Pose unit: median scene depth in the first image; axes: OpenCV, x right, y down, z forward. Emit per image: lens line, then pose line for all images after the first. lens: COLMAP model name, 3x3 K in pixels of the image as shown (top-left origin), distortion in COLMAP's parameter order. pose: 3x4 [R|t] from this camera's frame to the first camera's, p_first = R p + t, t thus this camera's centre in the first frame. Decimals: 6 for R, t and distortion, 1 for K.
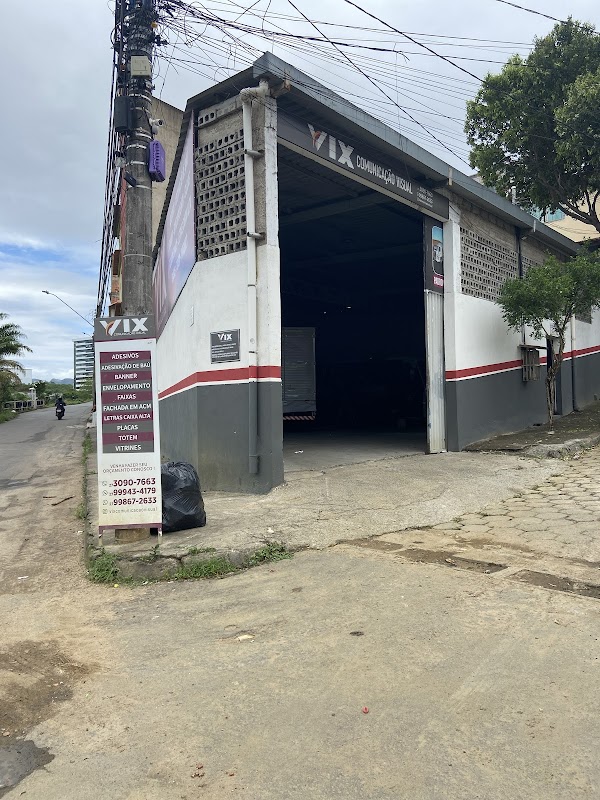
lens RADIAL K [[605.6, 0, 306.6], [0, 605.6, 394.7], [0, 0, 1]] dist [0.112285, -0.128894]
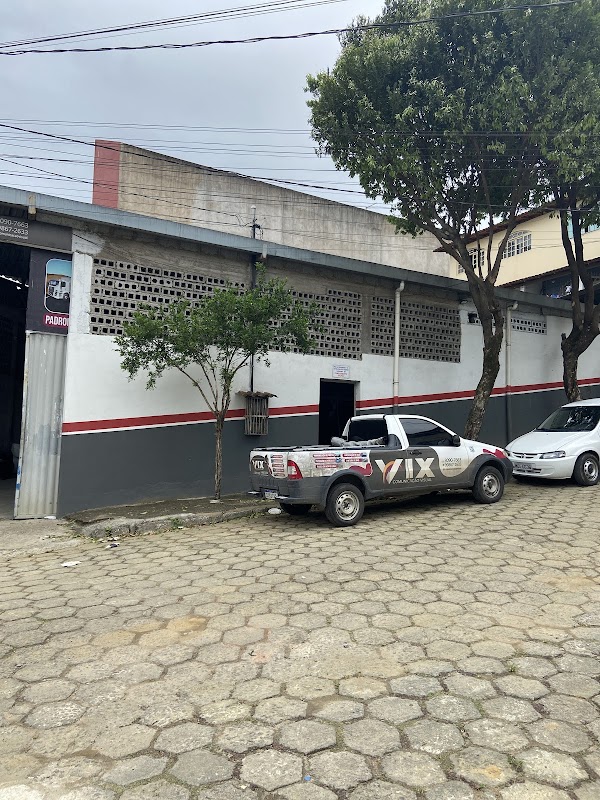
lens RADIAL K [[605.6, 0, 307.1], [0, 605.6, 384.7], [0, 0, 1]] dist [0.112285, -0.128894]
pose [[0.940656, 0.012267, -0.339139, 1.207145], [-0.032830, 0.997948, -0.054963, -0.080233], [0.337769, 0.062836, 0.939129, 0.418332]]
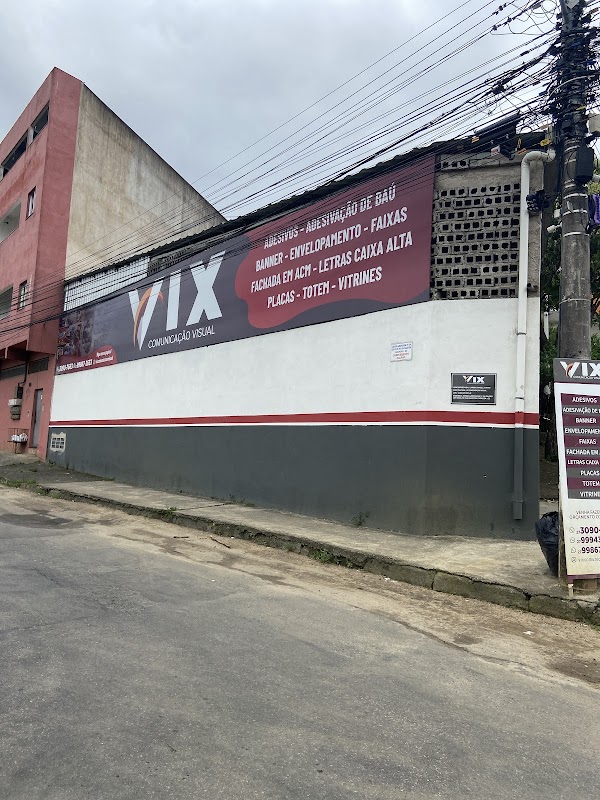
lens RADIAL K [[605.6, 0, 302.9], [0, 605.6, 392.3], [0, 0, 1]] dist [0.112285, -0.128894]
pose [[0.919450, 0.097007, 0.381054, -0.772887], [-0.072679, 0.994319, -0.077760, 0.024771], [-0.386432, 0.043802, 0.921277, 0.182054]]
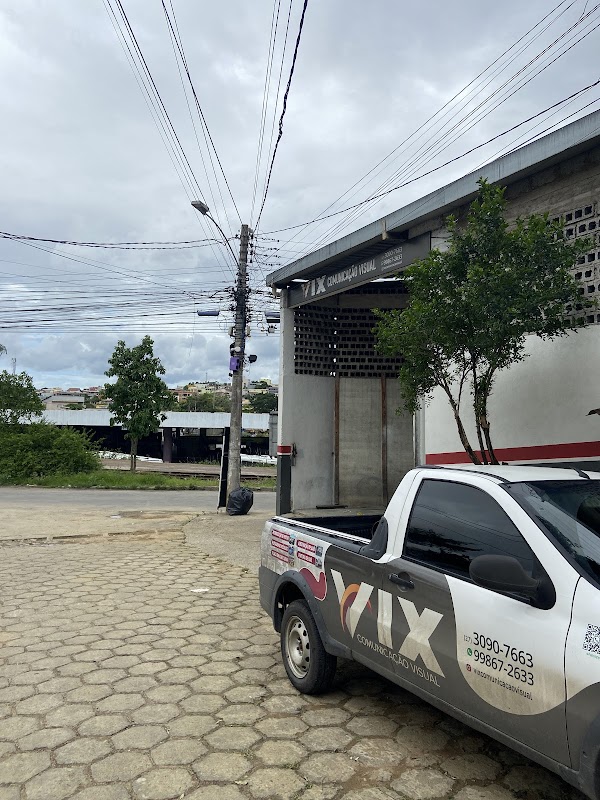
lens RADIAL K [[605.6, 0, 301.8], [0, 605.6, 388.5], [0, 0, 1]] dist [0.112285, -0.128894]
pose [[-0.385156, -0.030731, -0.922340, 1.412766], [0.011836, 0.999199, -0.038234, -0.133524], [0.922776, -0.025643, -0.384484, 1.618902]]
